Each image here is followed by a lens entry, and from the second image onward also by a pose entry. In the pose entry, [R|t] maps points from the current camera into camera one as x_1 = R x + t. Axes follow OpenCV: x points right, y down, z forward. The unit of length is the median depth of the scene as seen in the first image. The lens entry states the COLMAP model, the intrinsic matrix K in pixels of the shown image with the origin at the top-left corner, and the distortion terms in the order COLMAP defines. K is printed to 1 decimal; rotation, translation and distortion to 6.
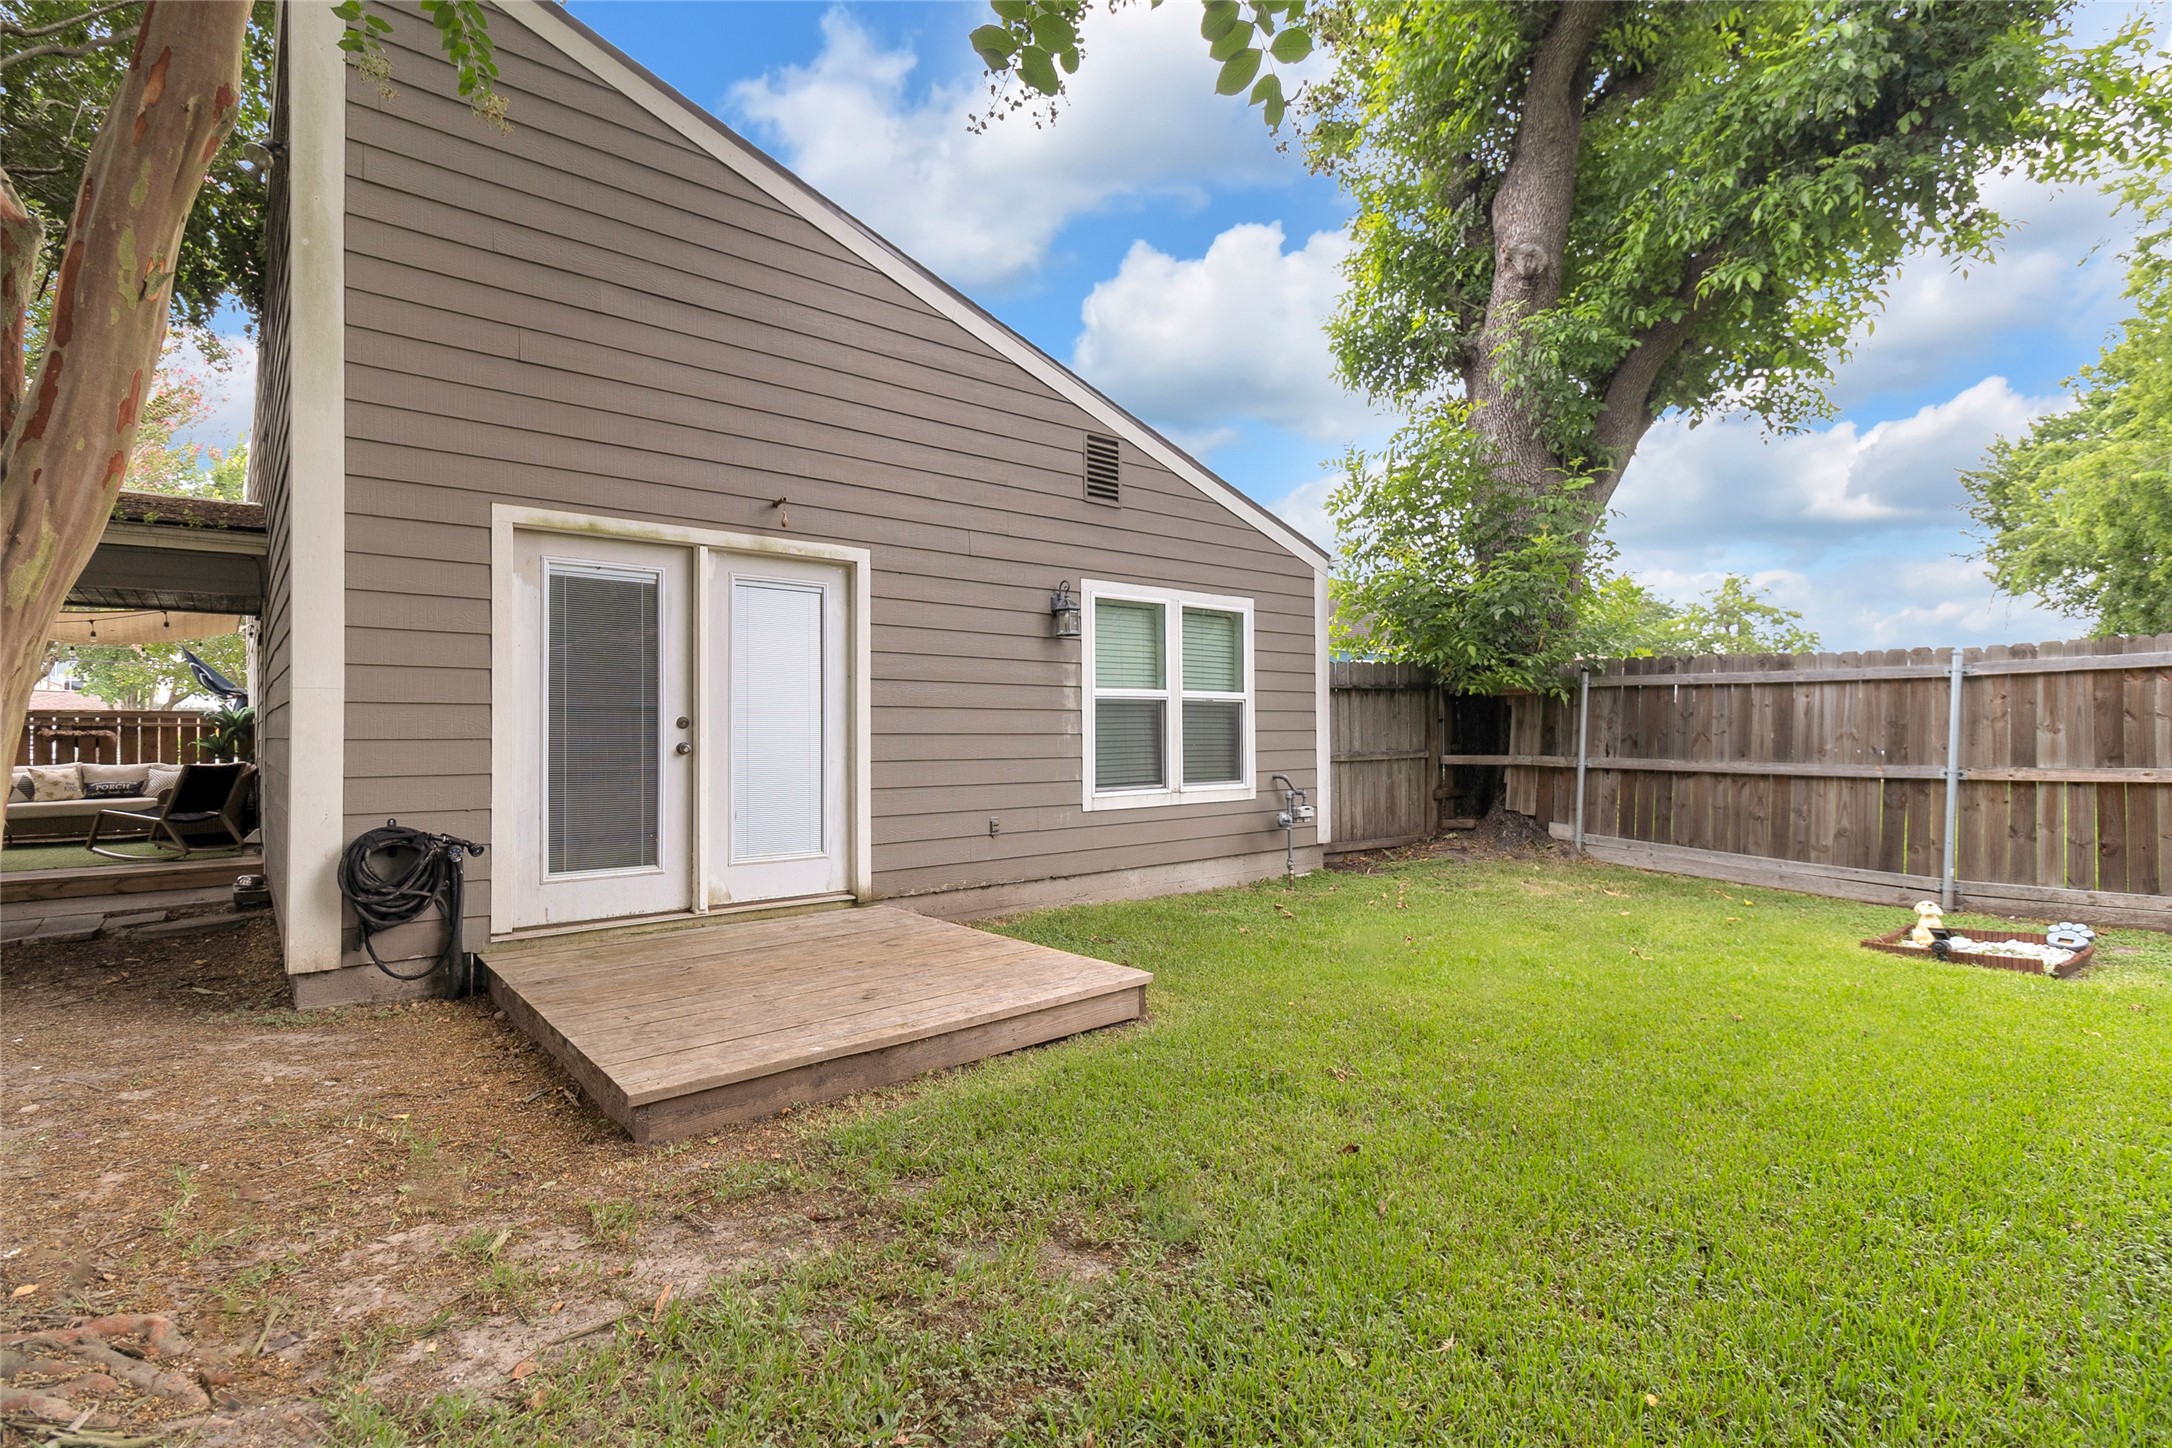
lens RADIAL K [[1030.5, 0, 1086.0], [0, 1030.5, 724.0], [0, 0, 1]] dist [0.000979, 0.000259]
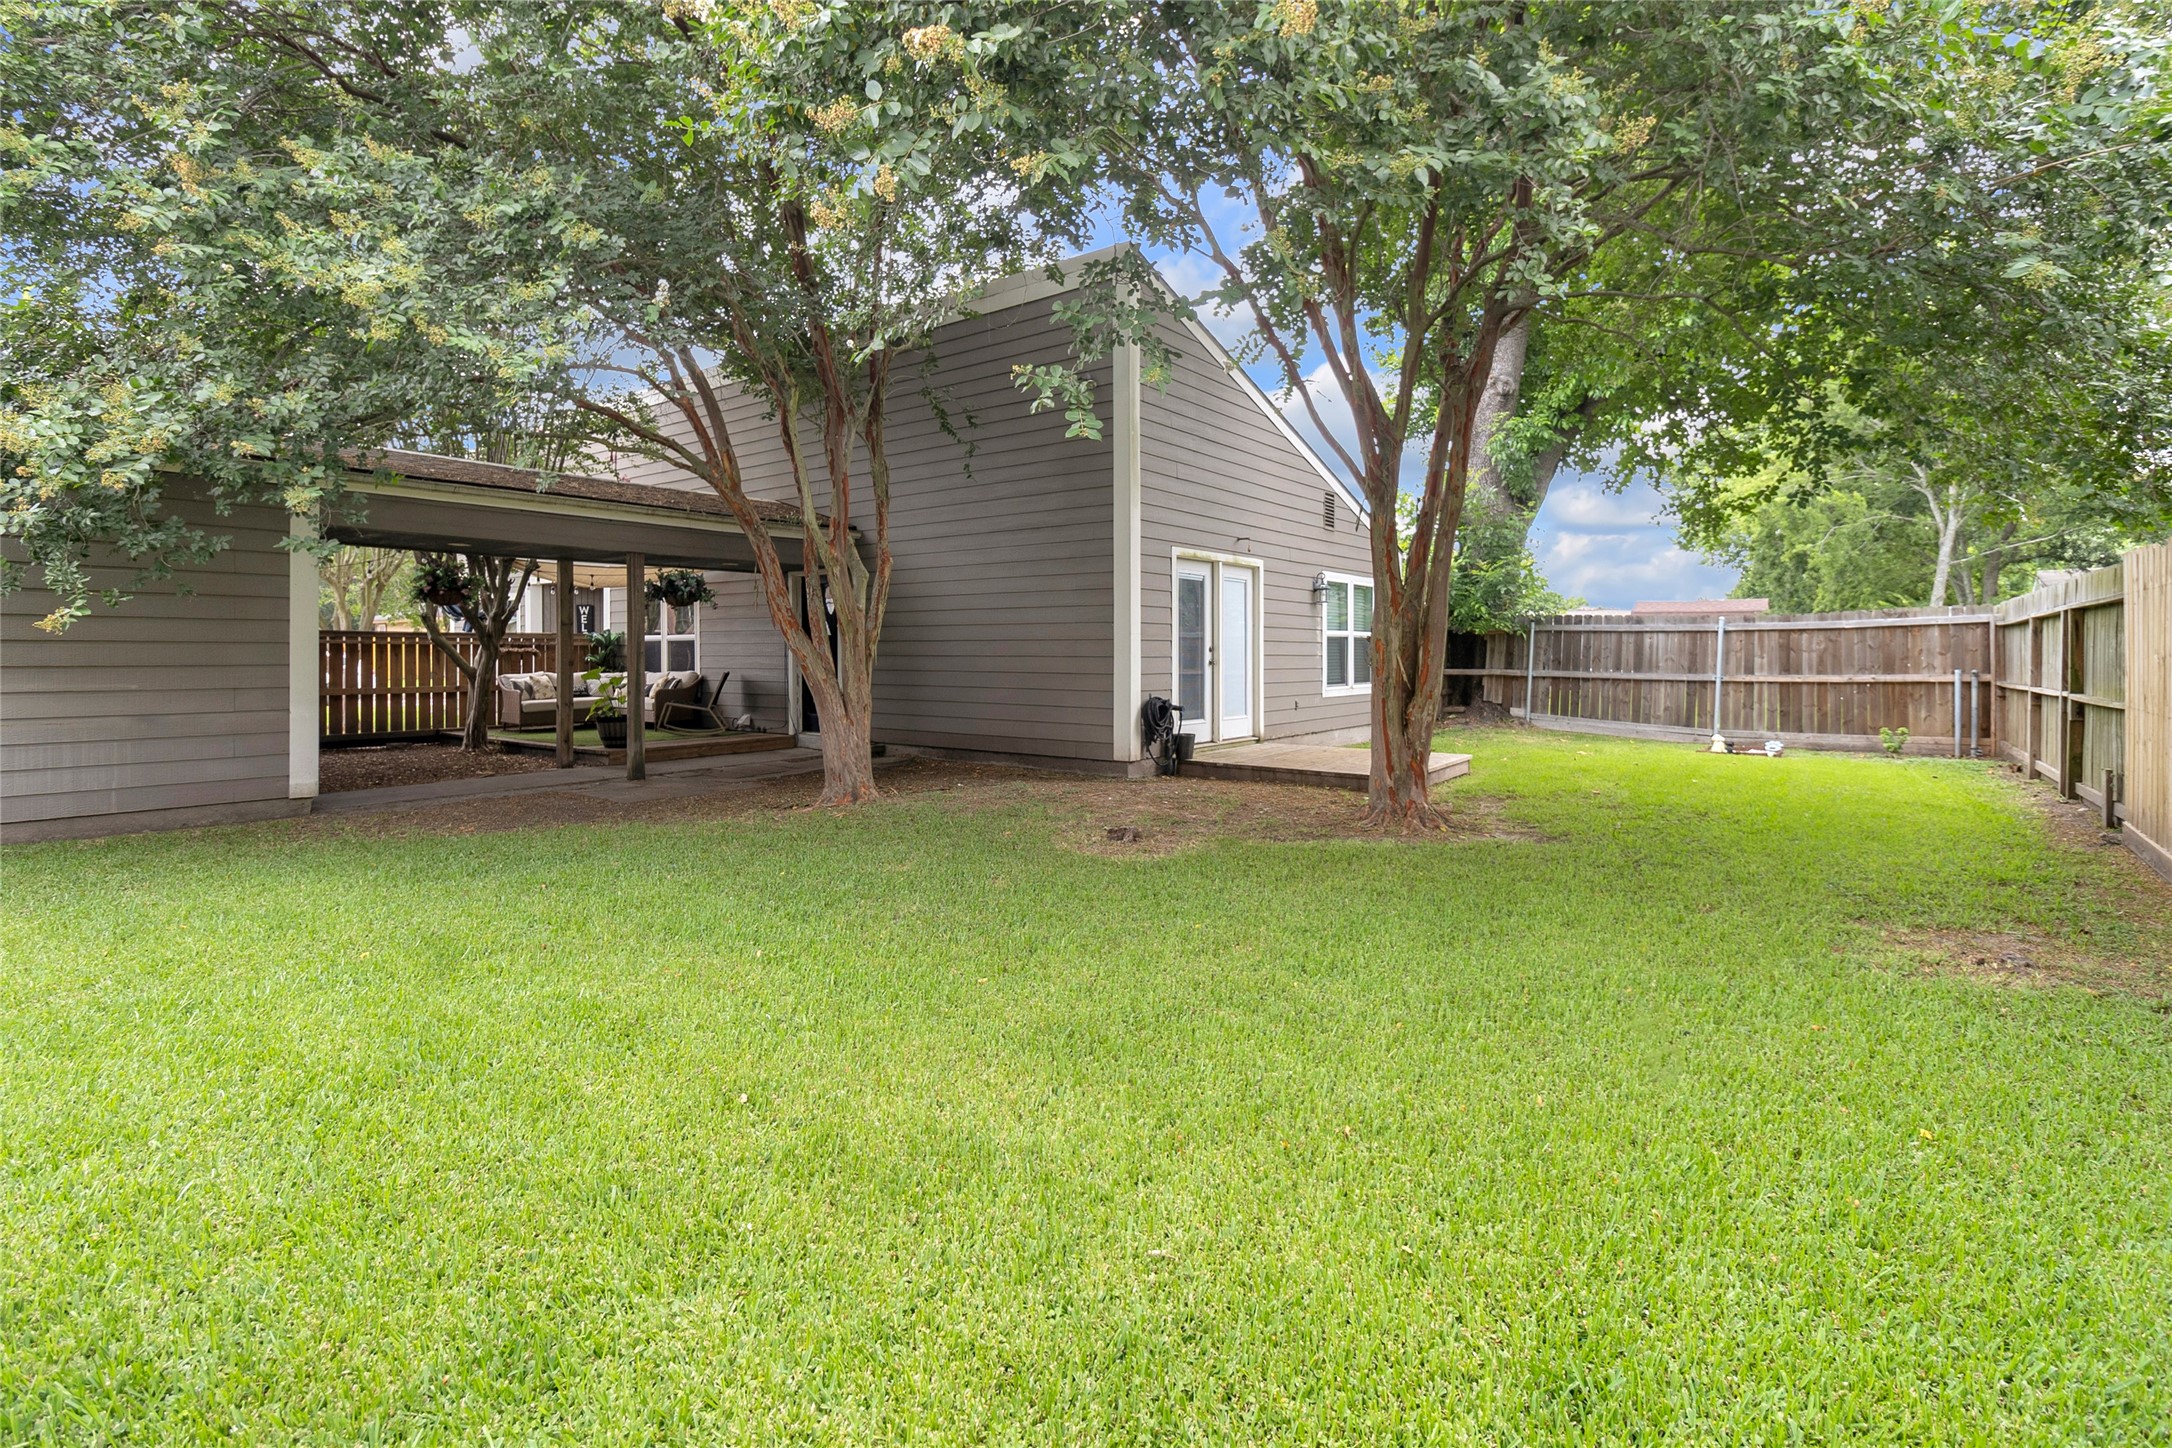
lens RADIAL K [[1036.6, 0, 1083.8], [0, 1036.6, 657.8], [0, 0, 1]] dist [0.000312, 0.000058]
pose [[0.974820, 0.006823, 0.222887, -0.807775], [-0.010093, 0.999857, 0.013536, -0.006770], [-0.222763, -0.015445, 0.974750, -0.690491]]
